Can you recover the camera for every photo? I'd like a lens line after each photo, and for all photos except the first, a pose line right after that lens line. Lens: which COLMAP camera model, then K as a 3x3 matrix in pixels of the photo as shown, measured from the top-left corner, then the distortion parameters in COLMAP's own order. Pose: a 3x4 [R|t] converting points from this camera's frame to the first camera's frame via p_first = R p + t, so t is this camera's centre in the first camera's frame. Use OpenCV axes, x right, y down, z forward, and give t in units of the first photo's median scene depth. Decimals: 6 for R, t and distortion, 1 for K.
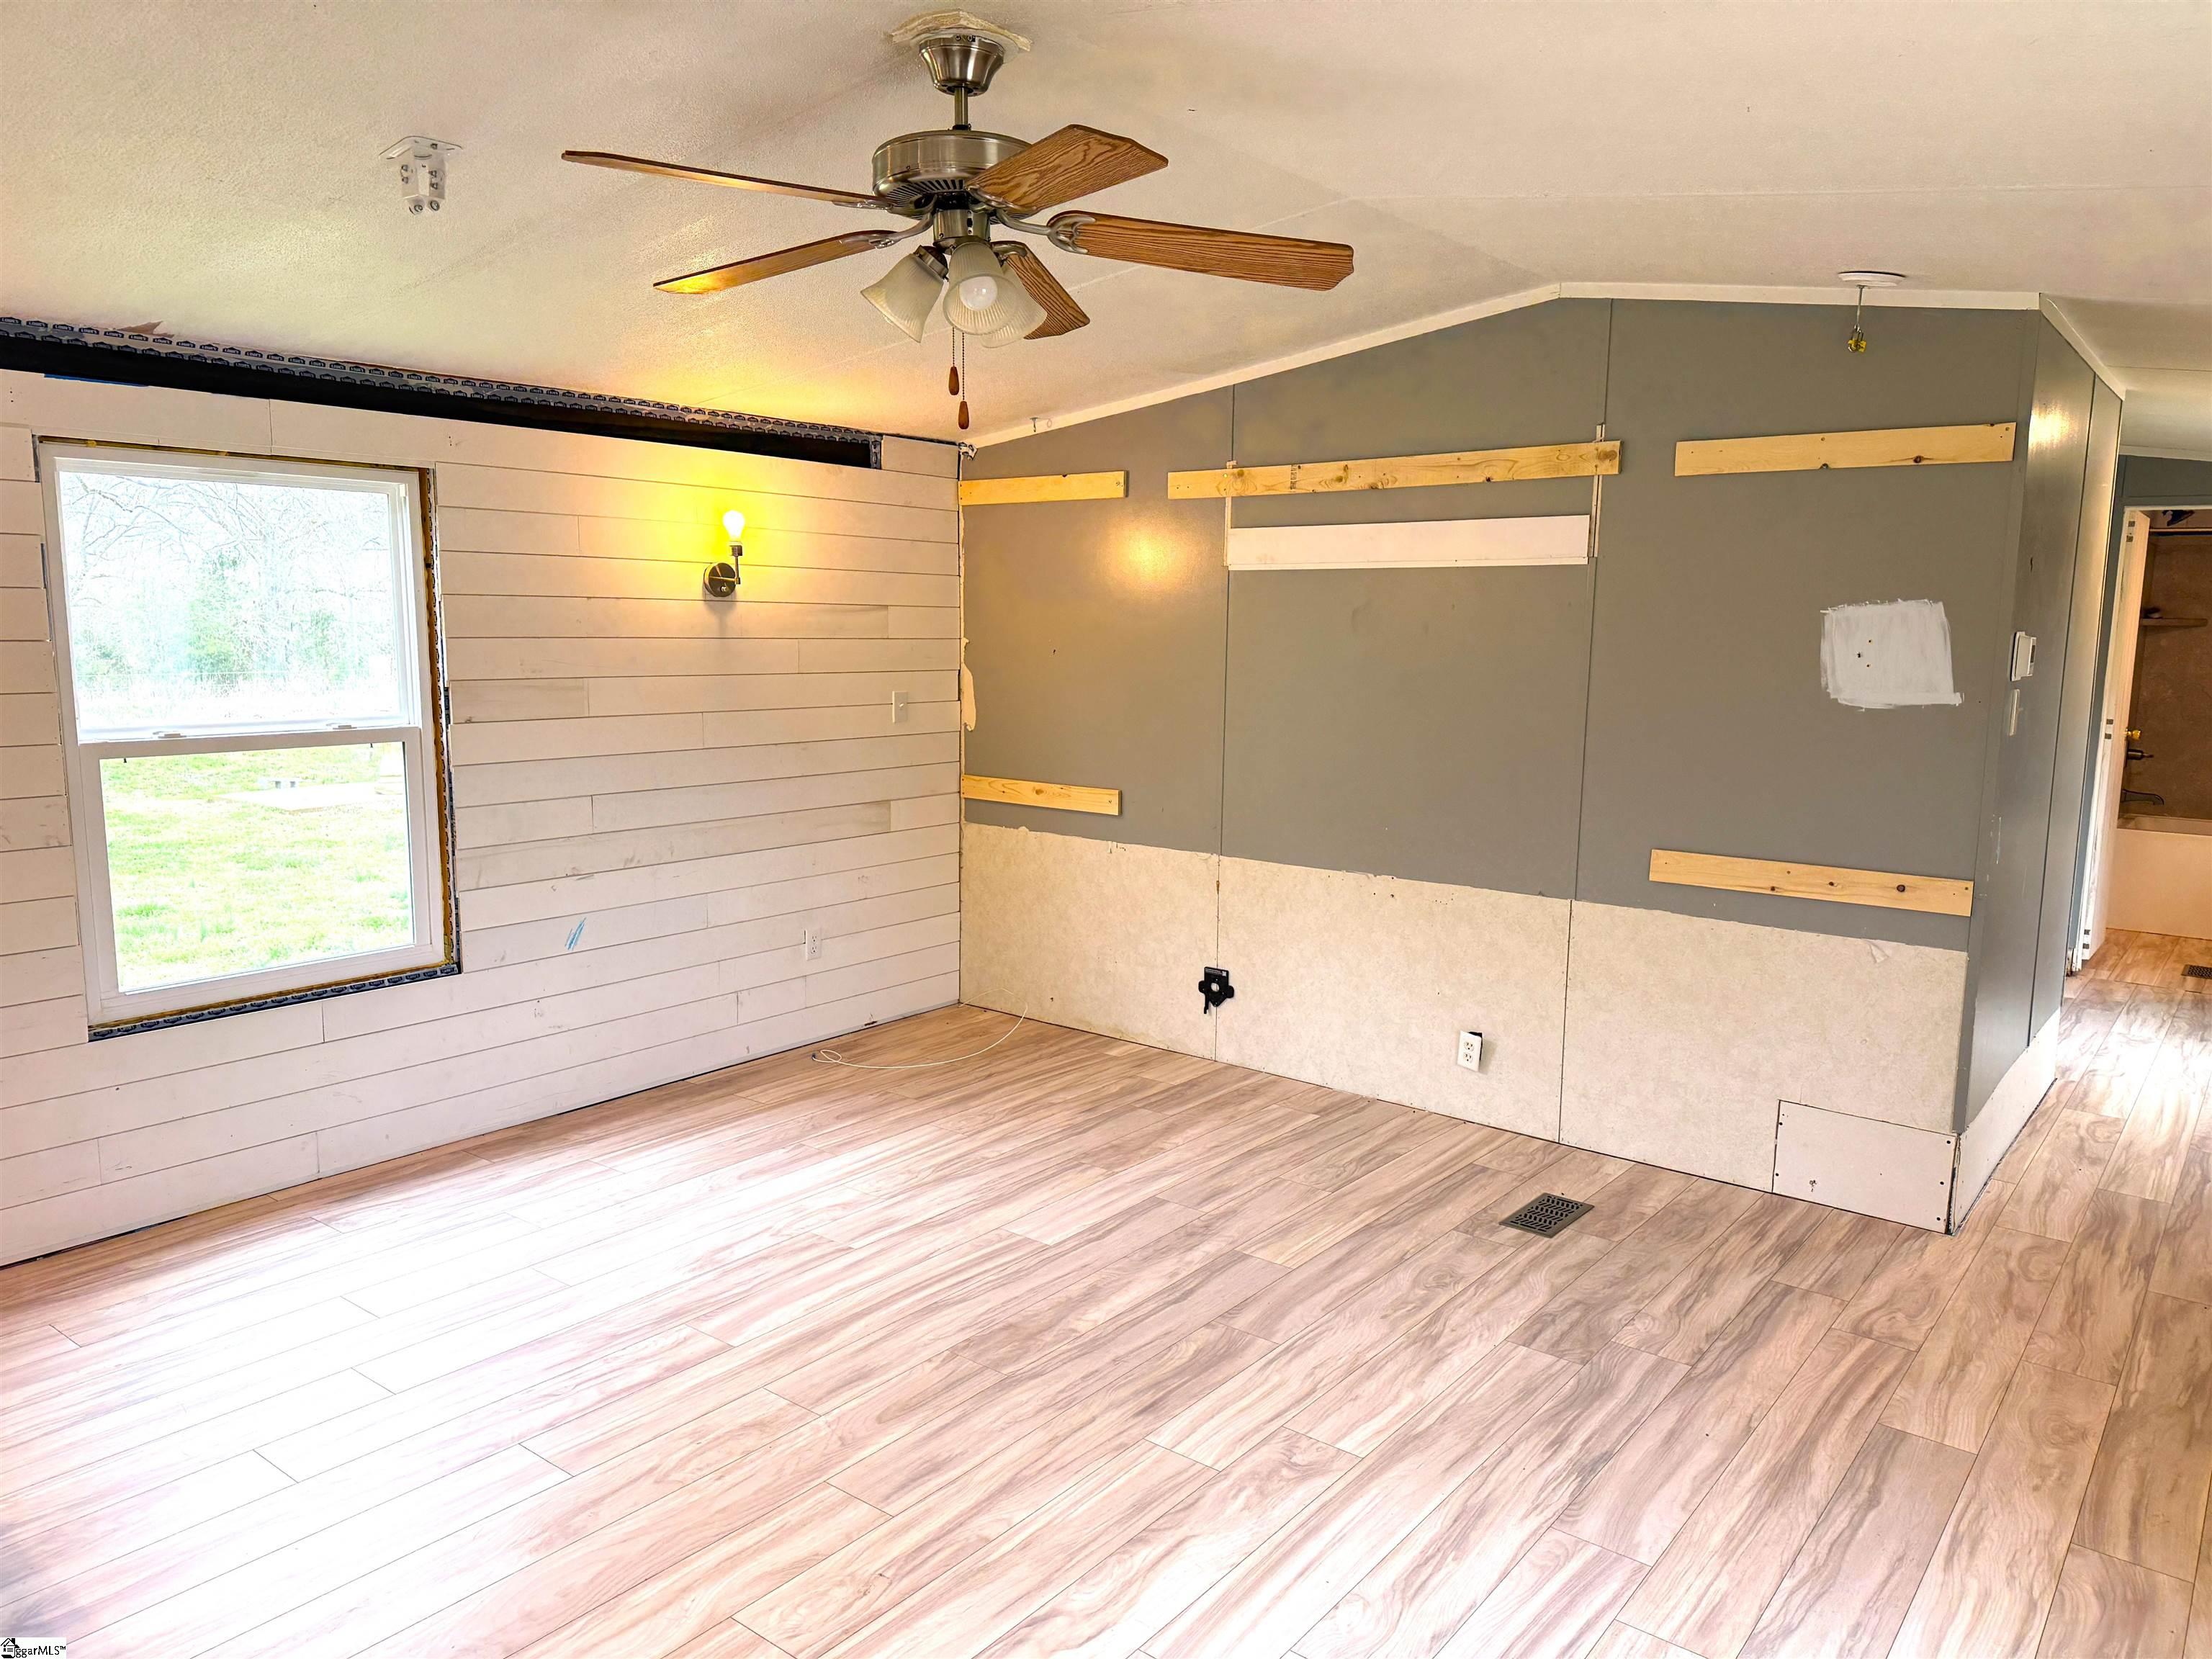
lens RADIAL K [[1568.9, 0, 1108.2], [0, 1568.9, 848.8], [0, 0, 1]] dist [0.053135, -0.046799]
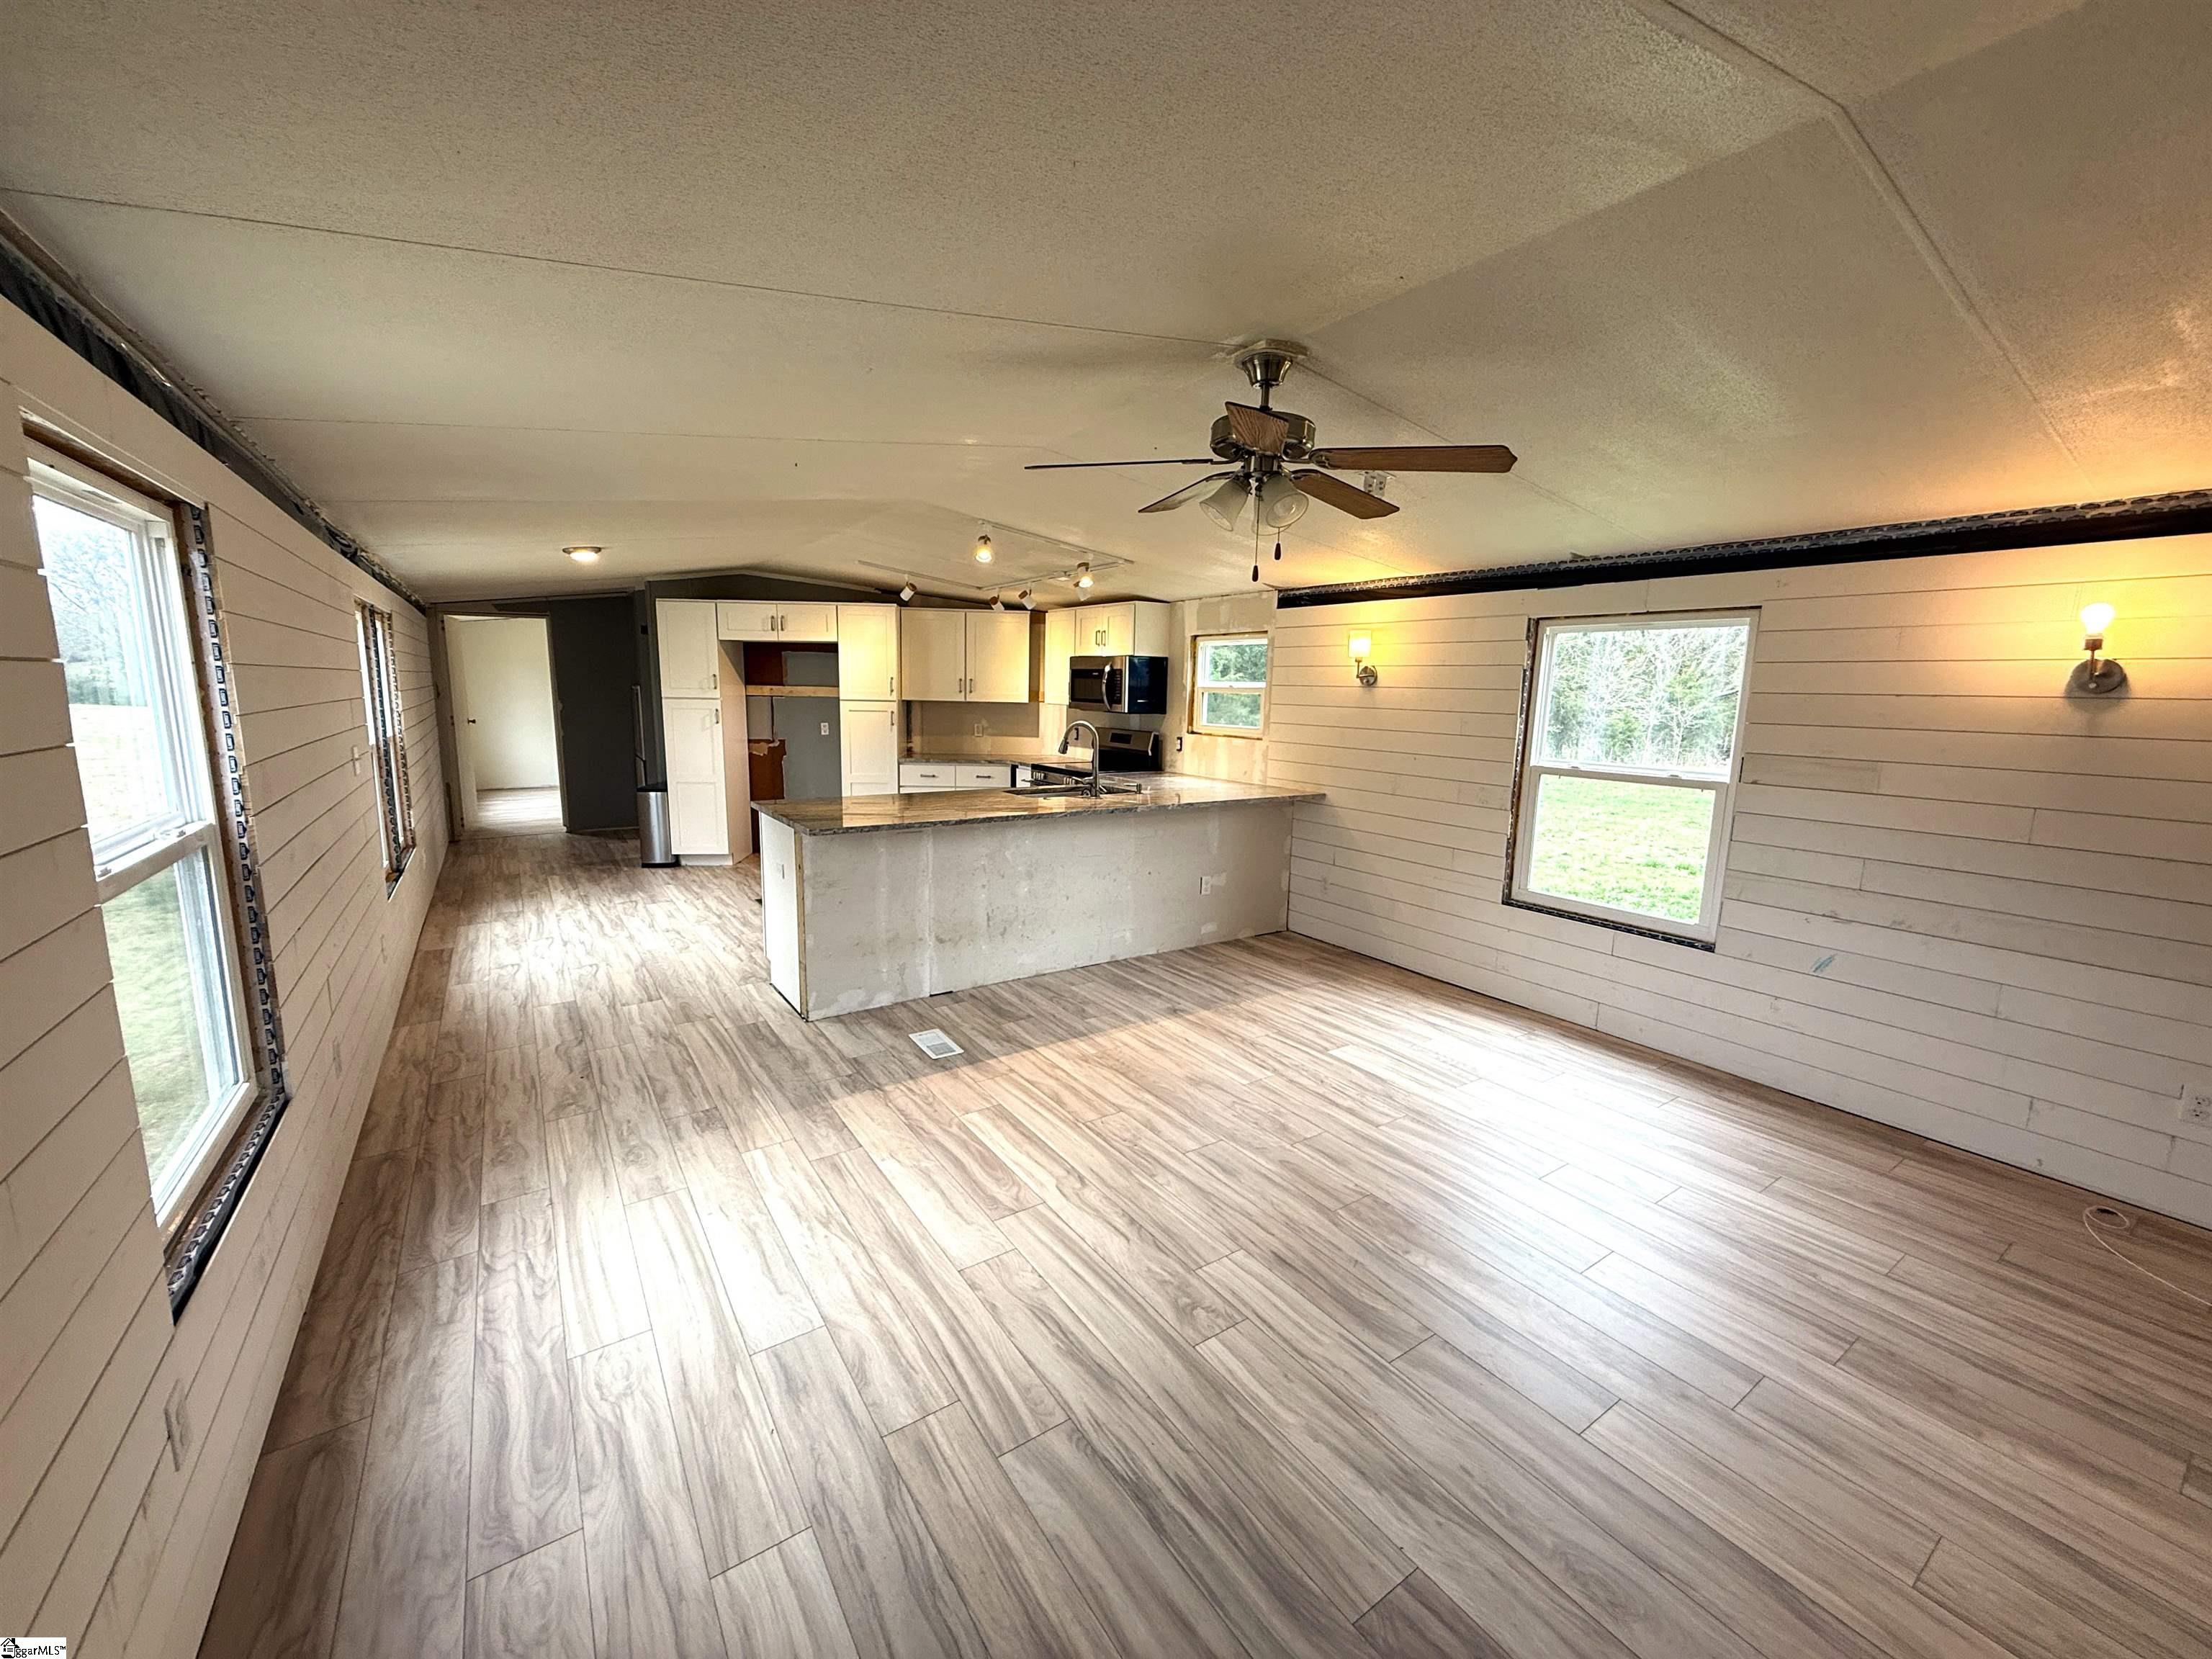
lens RADIAL K [[886.3, 0, 1093.2], [0, 886.3, 818.9], [0, 0, 1]] dist [0.014349, 0.000681]
pose [[-0.319675, 0.120203, -0.939872, 0.742851], [-0.165143, 0.969671, 0.180184, -0.131987], [0.933025, 0.212814, -0.290129, 0.954119]]
